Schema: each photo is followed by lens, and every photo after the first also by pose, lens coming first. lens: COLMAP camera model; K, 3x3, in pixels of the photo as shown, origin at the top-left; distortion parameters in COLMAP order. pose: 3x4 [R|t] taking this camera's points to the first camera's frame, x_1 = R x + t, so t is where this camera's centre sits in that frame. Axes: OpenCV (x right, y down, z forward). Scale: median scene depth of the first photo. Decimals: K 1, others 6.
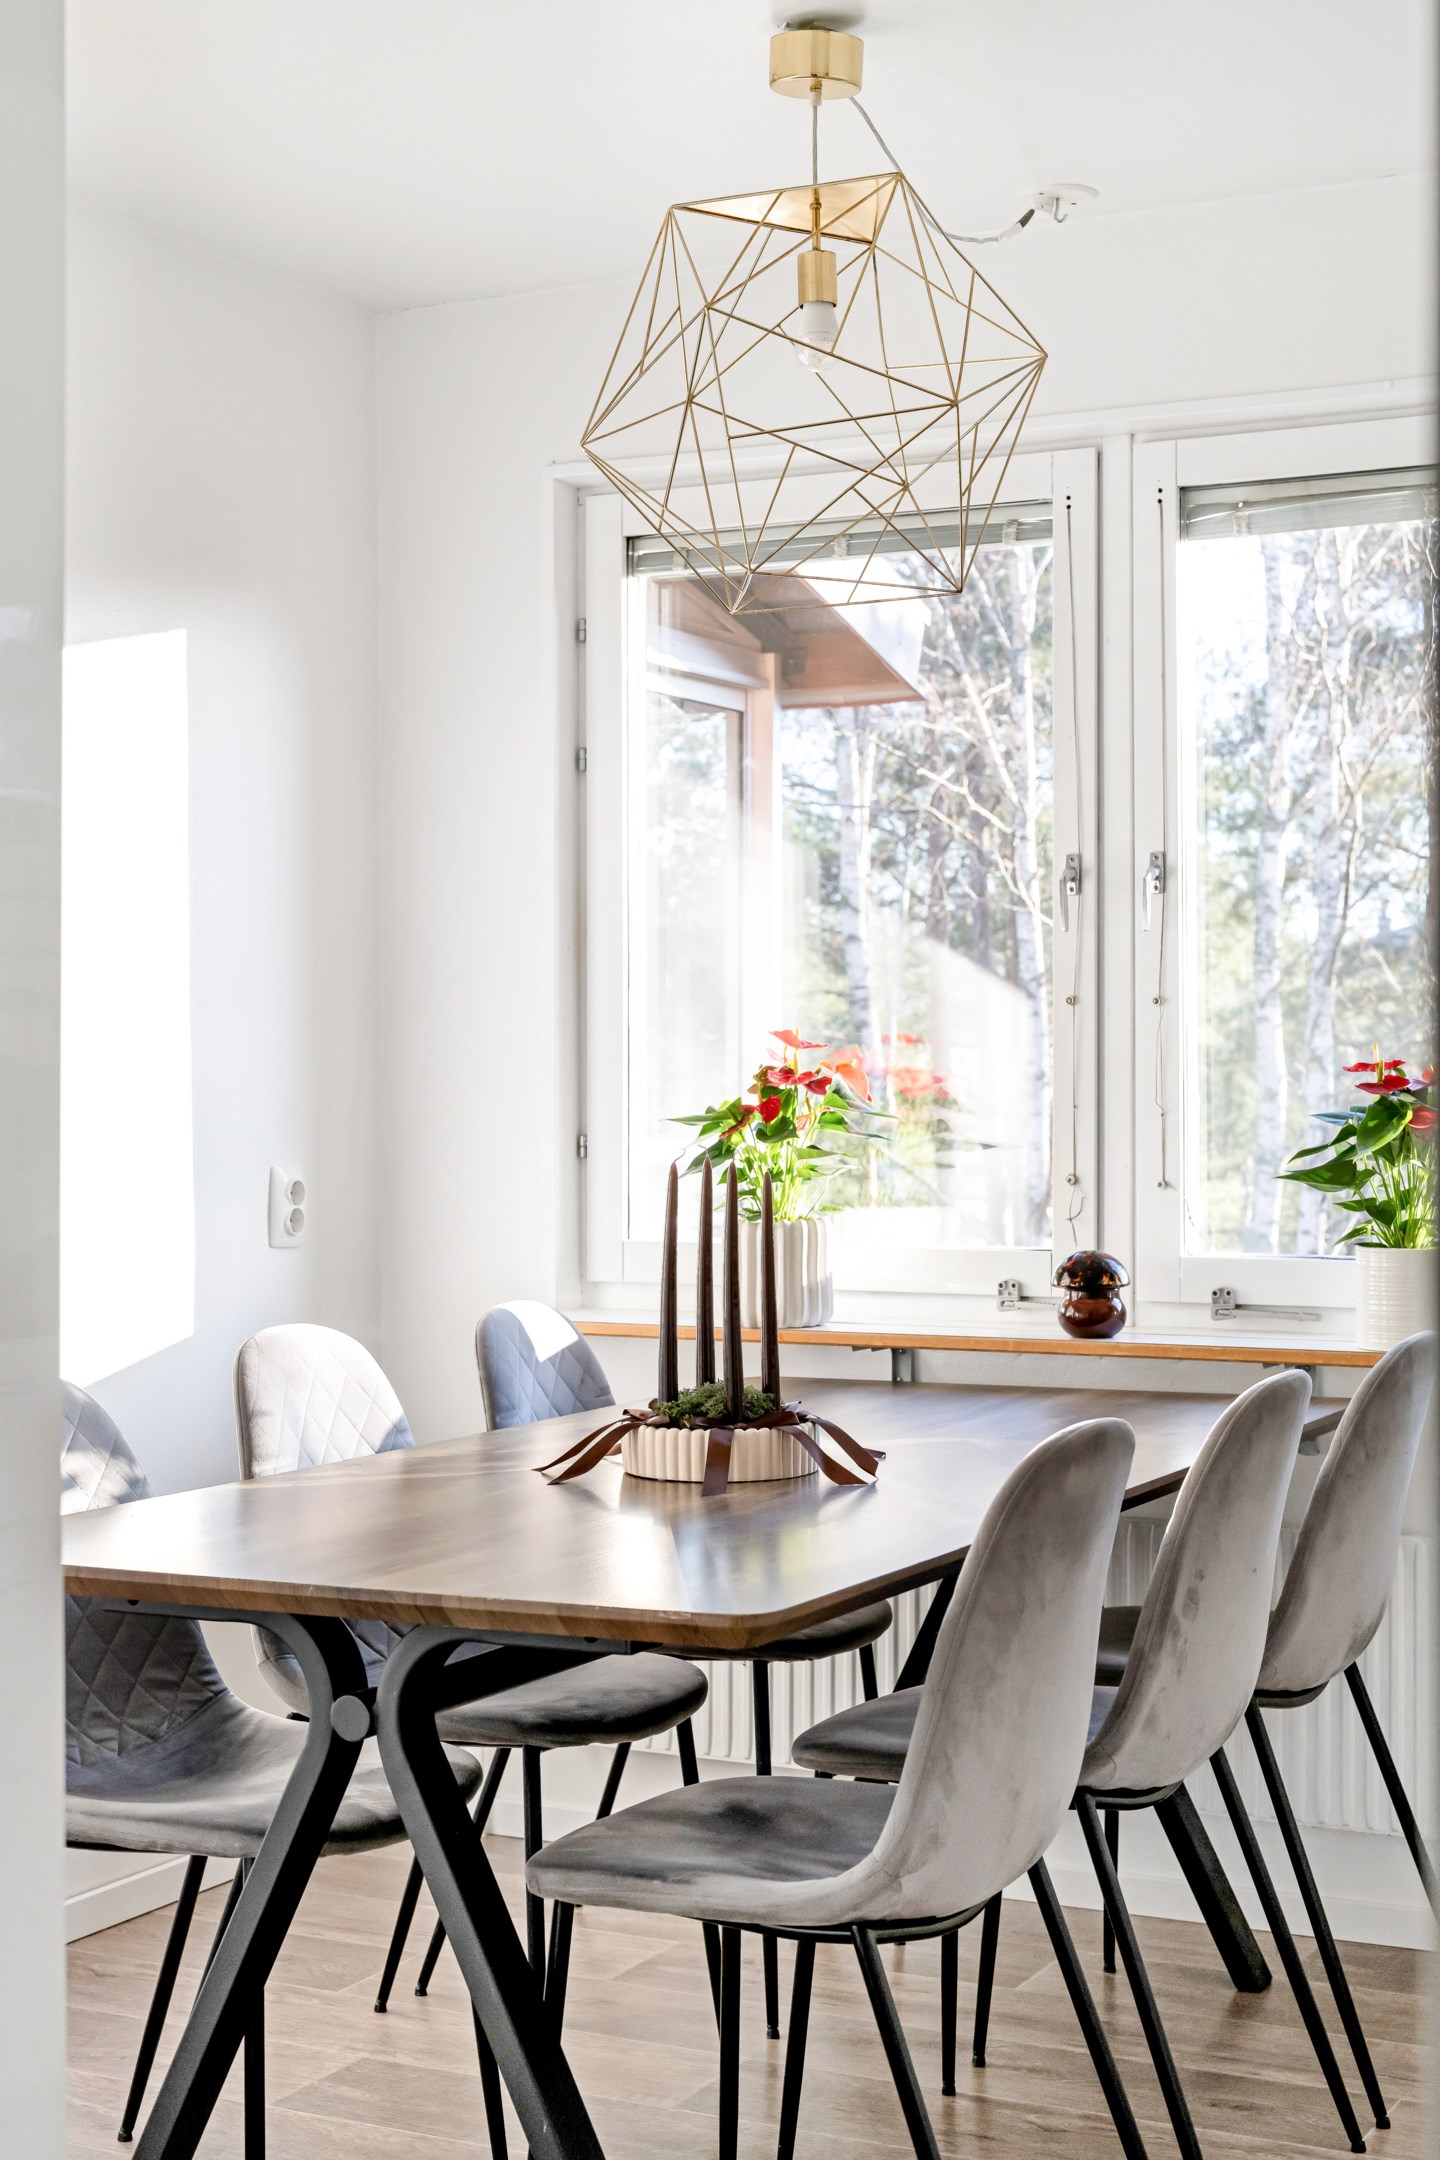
lens RADIAL K [[3114.4, 0, 720.0], [0, 3114.4, 1080.0], [0, 0, 1]] dist [-0.010594, -0.059441]
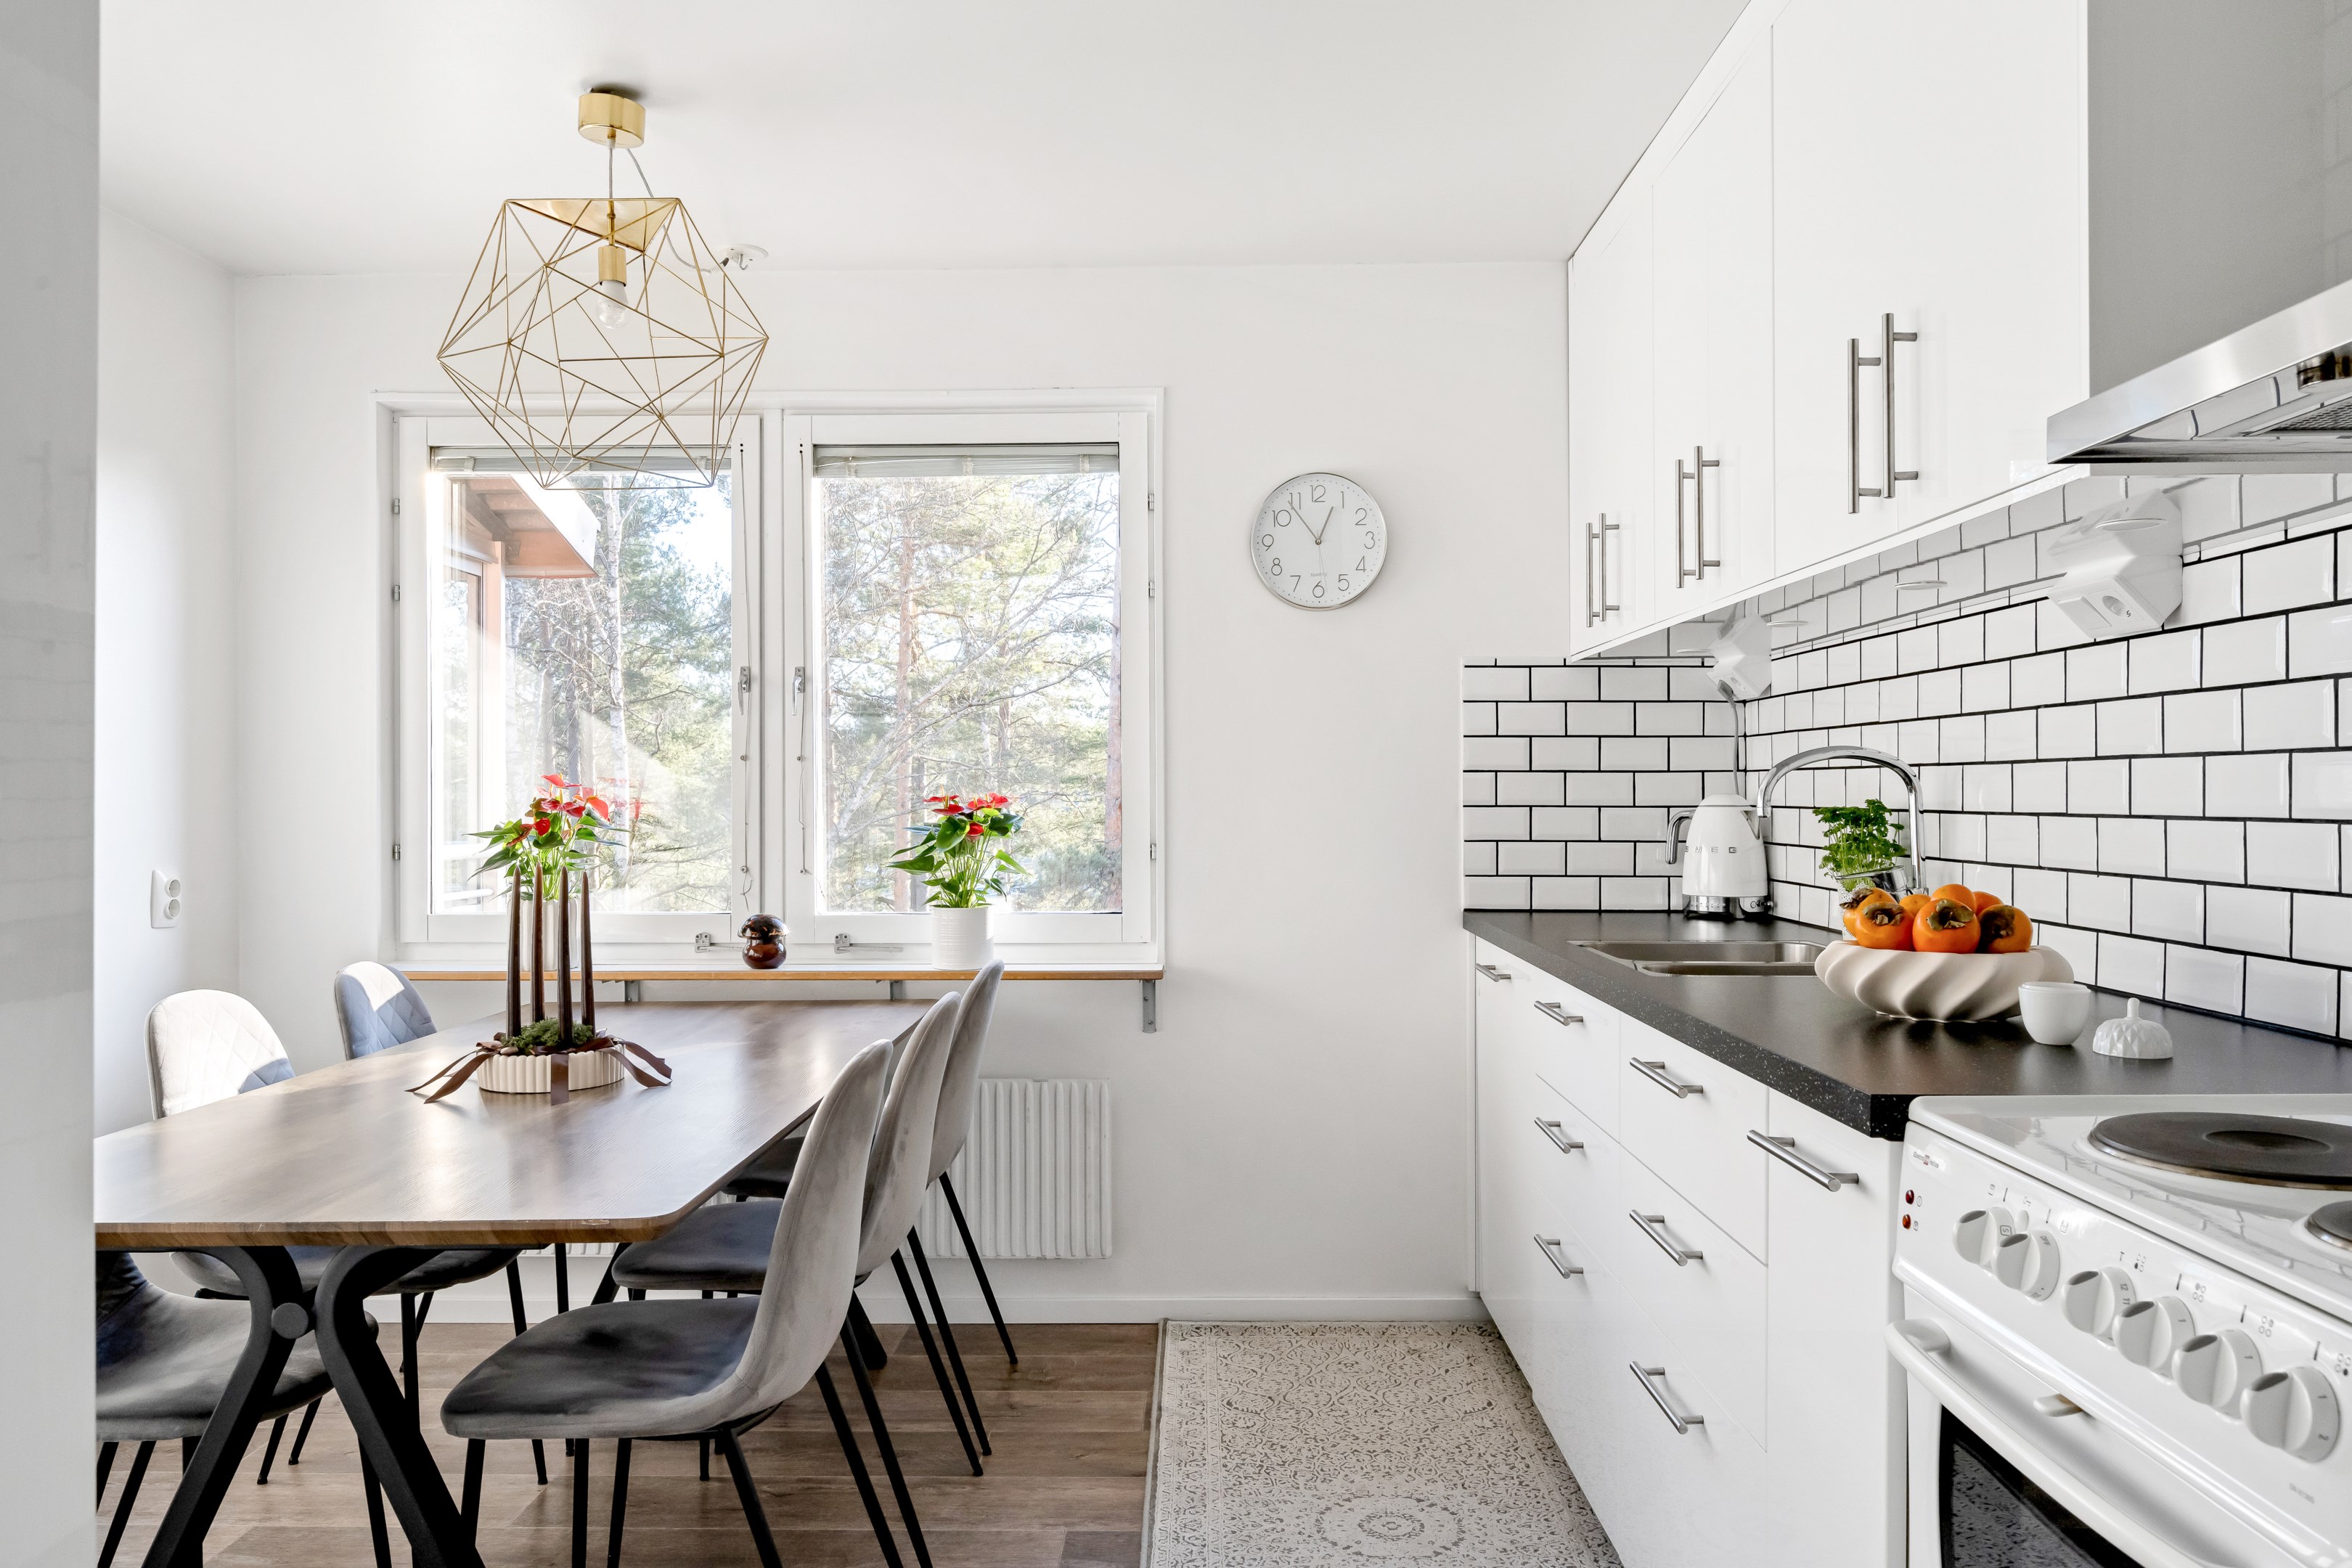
lens RADIAL K [[1580.2, 0, 1179.8], [0, 1580.2, 801.2], [0, 0, 1]] dist [-0.013906, 0.004804]
pose [[0.893610, -0.000058, 0.448845, -0.056485], [0.001381, 0.999996, -0.002621, -0.000787], [-0.448842, 0.002962, 0.893606, 0.187838]]
